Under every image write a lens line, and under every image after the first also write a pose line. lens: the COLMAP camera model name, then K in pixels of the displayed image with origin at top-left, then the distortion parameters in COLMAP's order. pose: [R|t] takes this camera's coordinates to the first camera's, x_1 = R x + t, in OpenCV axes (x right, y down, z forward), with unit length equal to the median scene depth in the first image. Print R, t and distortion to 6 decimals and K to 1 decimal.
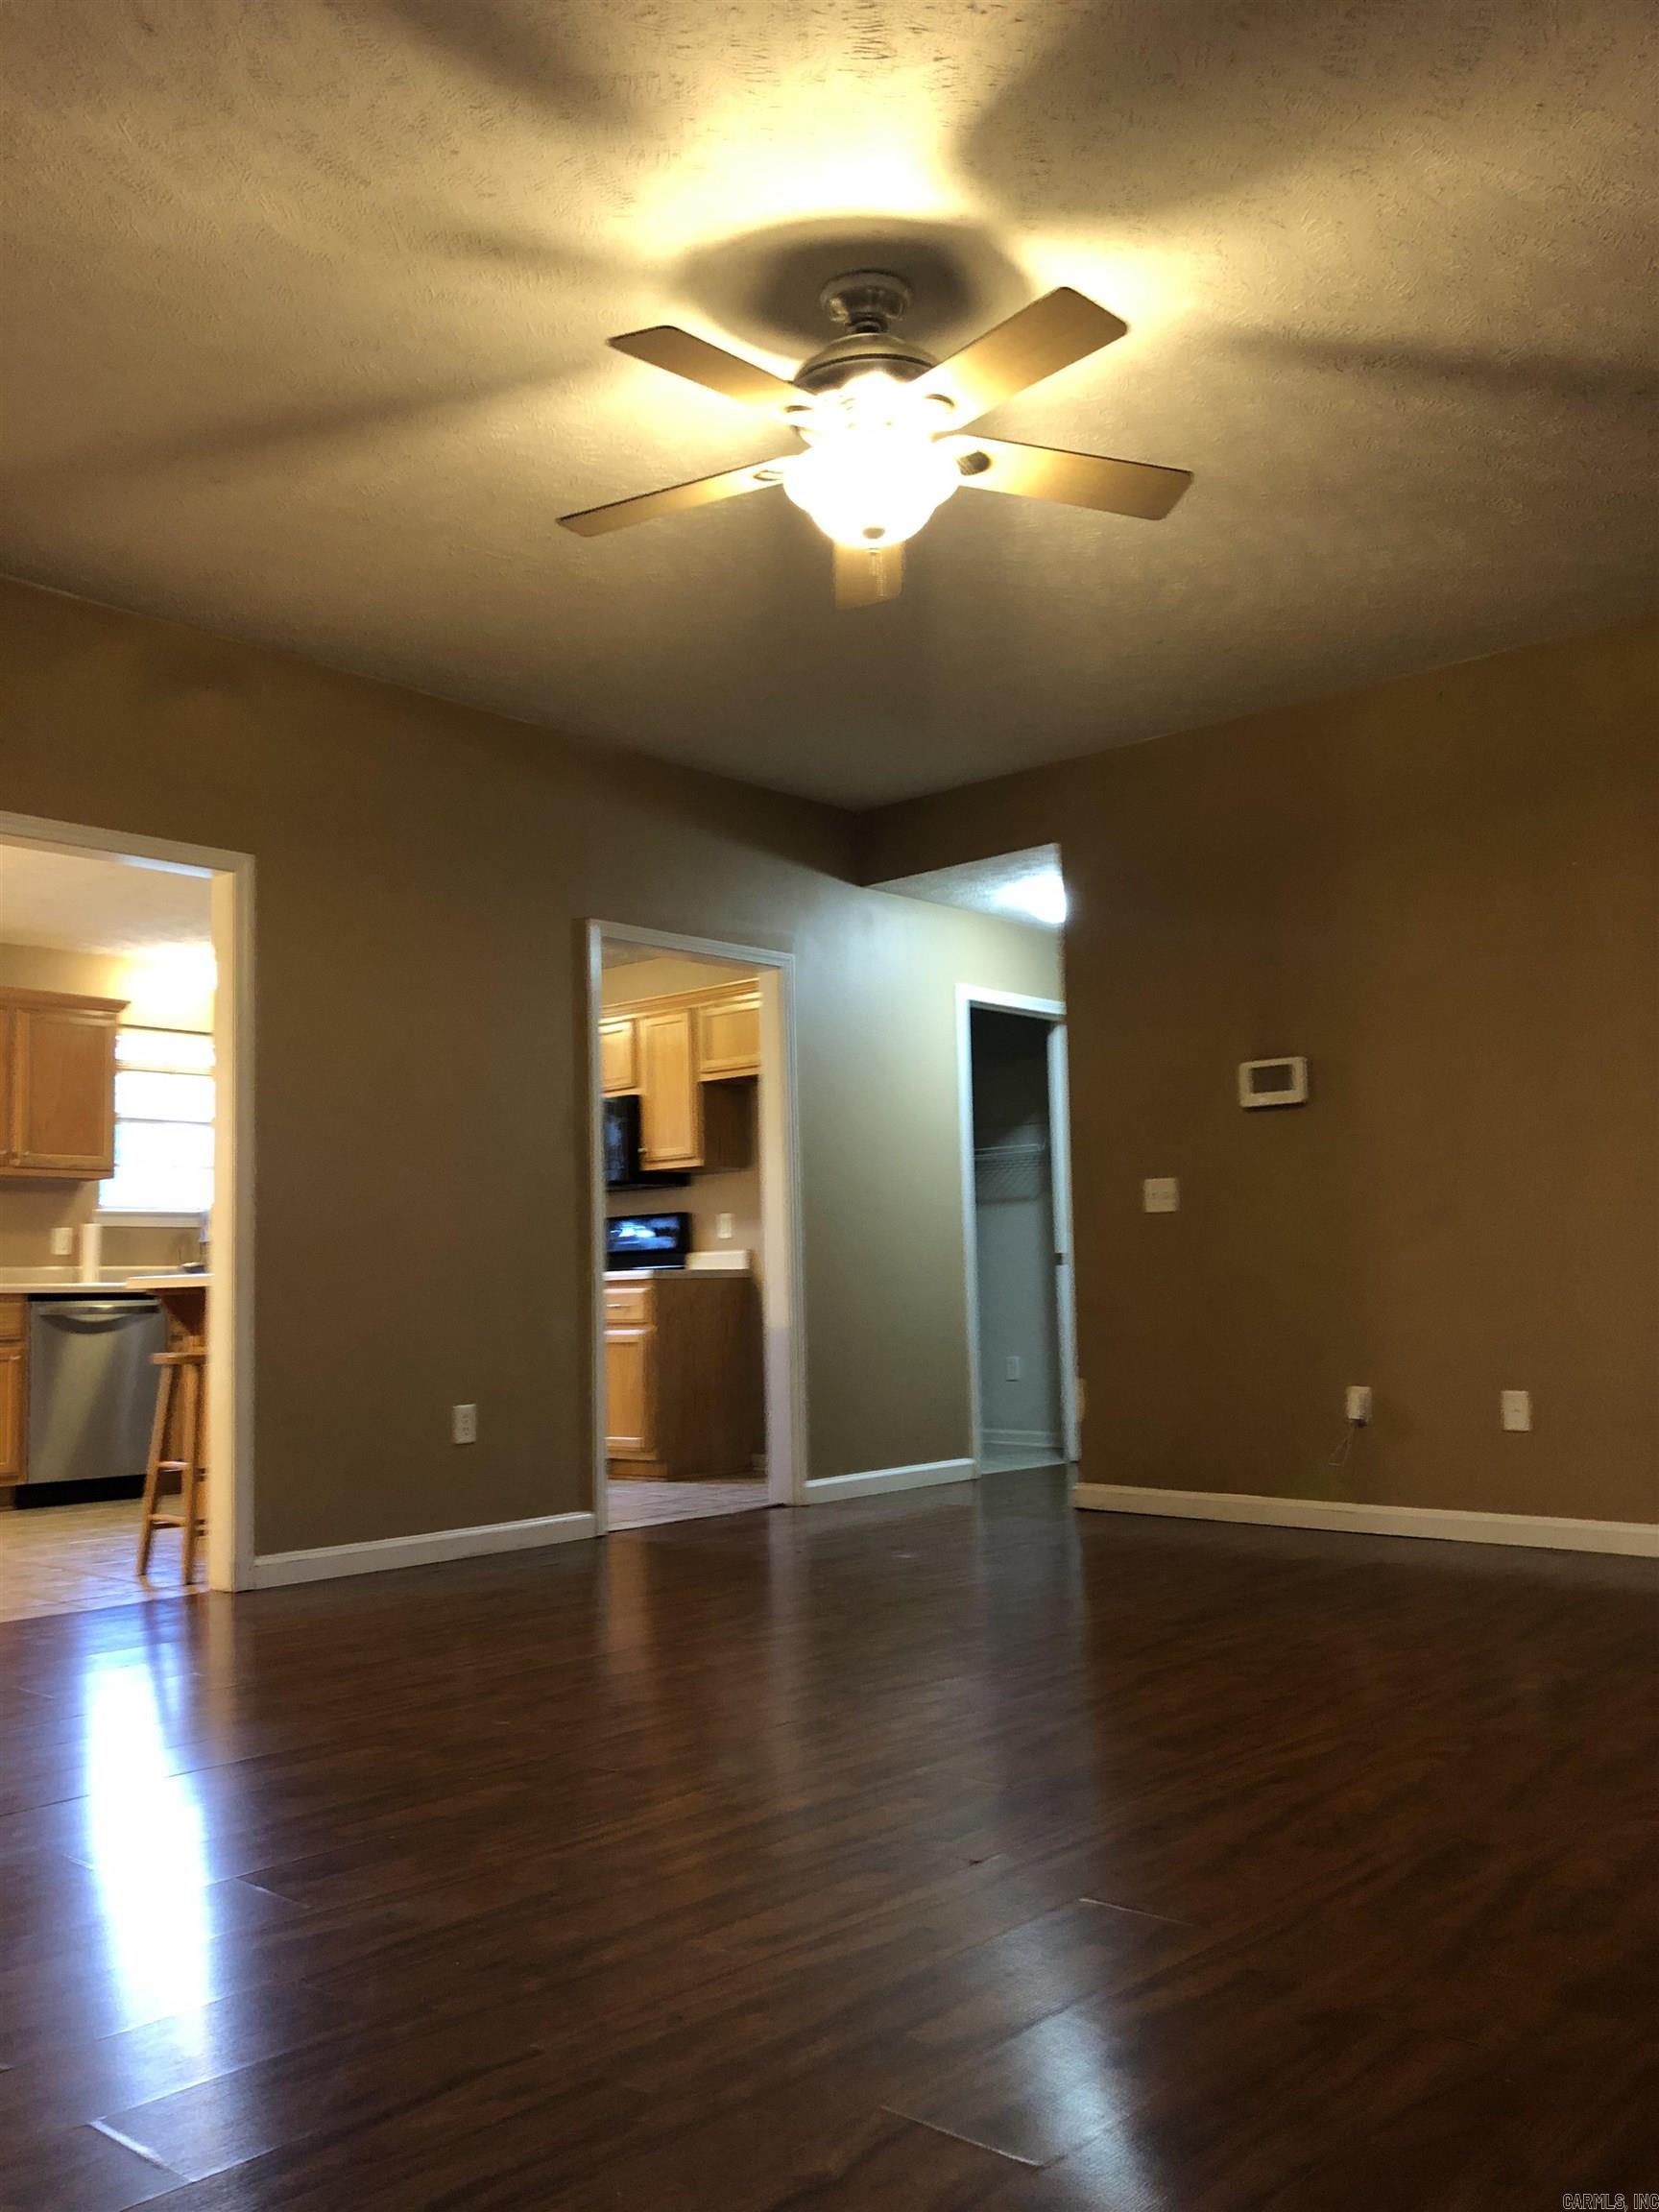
lens RADIAL K [[1784.2, 0, 829.5], [0, 1784.2, 1106.0], [0, 0, 1]] dist [0.056949, -0.072148]
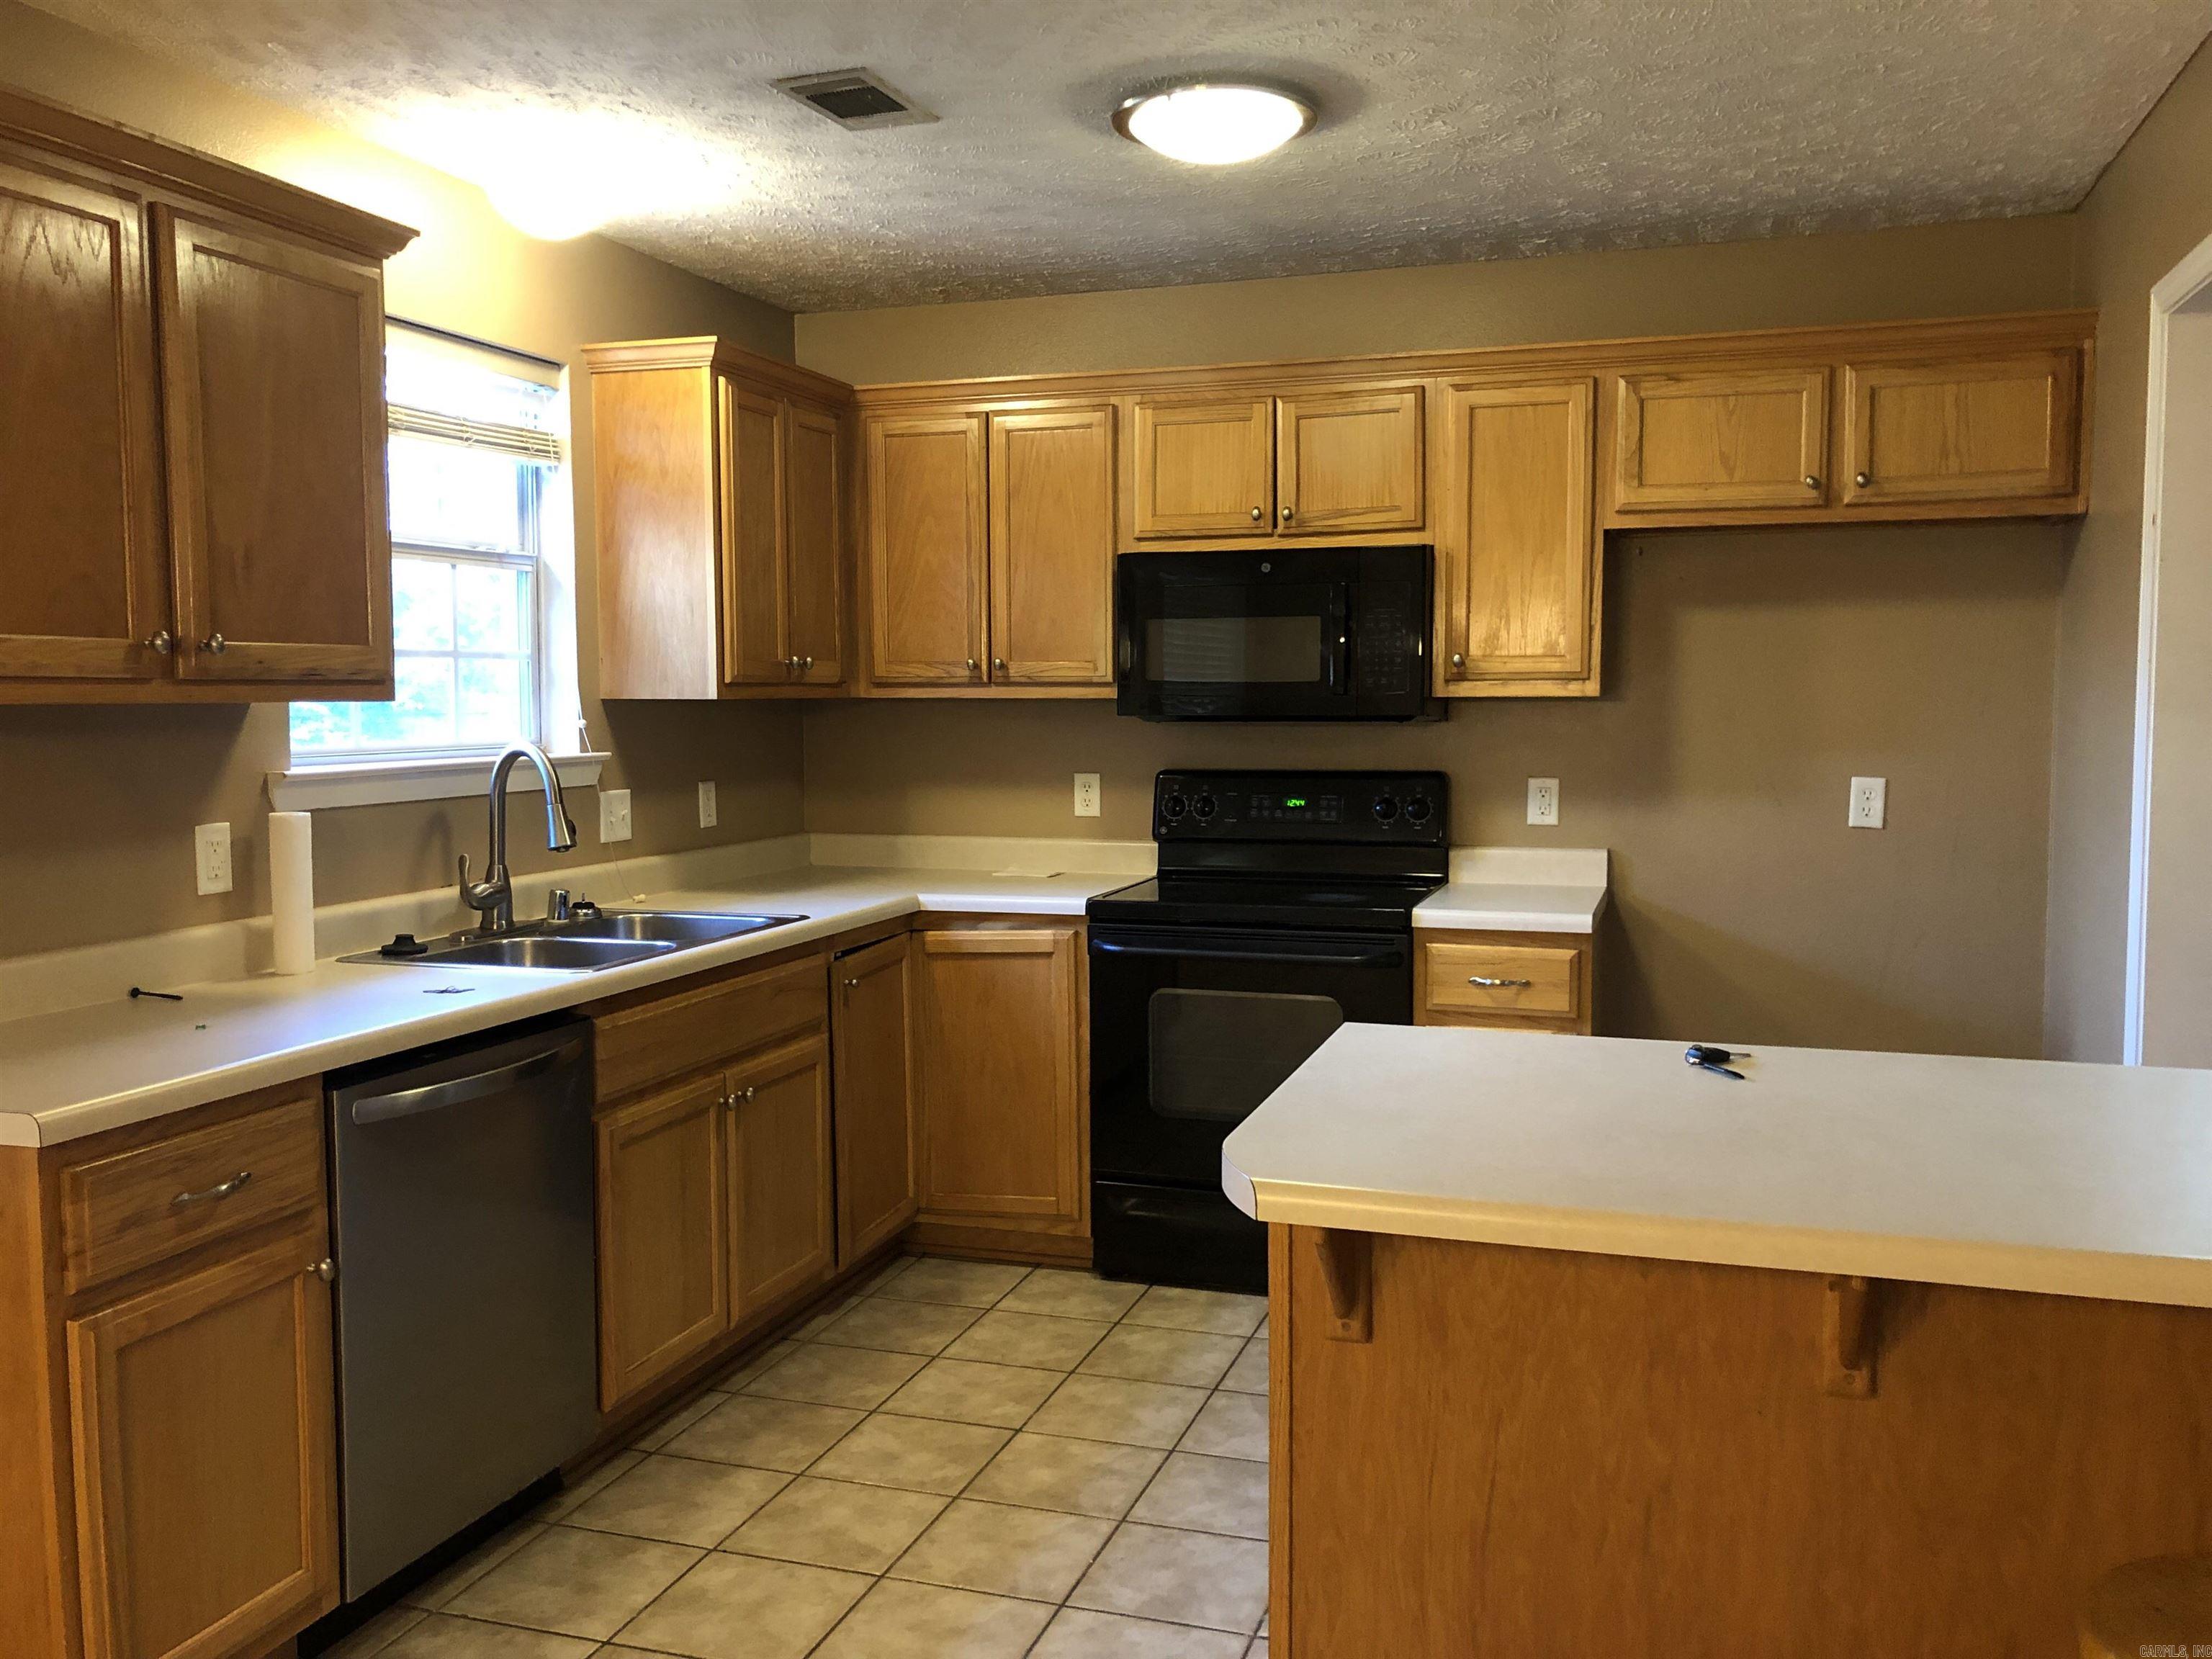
lens RADIAL K [[1784.2, 0, 1106.0], [0, 1784.2, 829.5], [0, 0, 1]] dist [0.056949, -0.072148]
pose [[0.958458, -0.005586, 0.285180, -0.356997], [-0.034445, 0.990225, 0.135161, 0.008732], [-0.283148, -0.139369, 0.948896, 0.574401]]
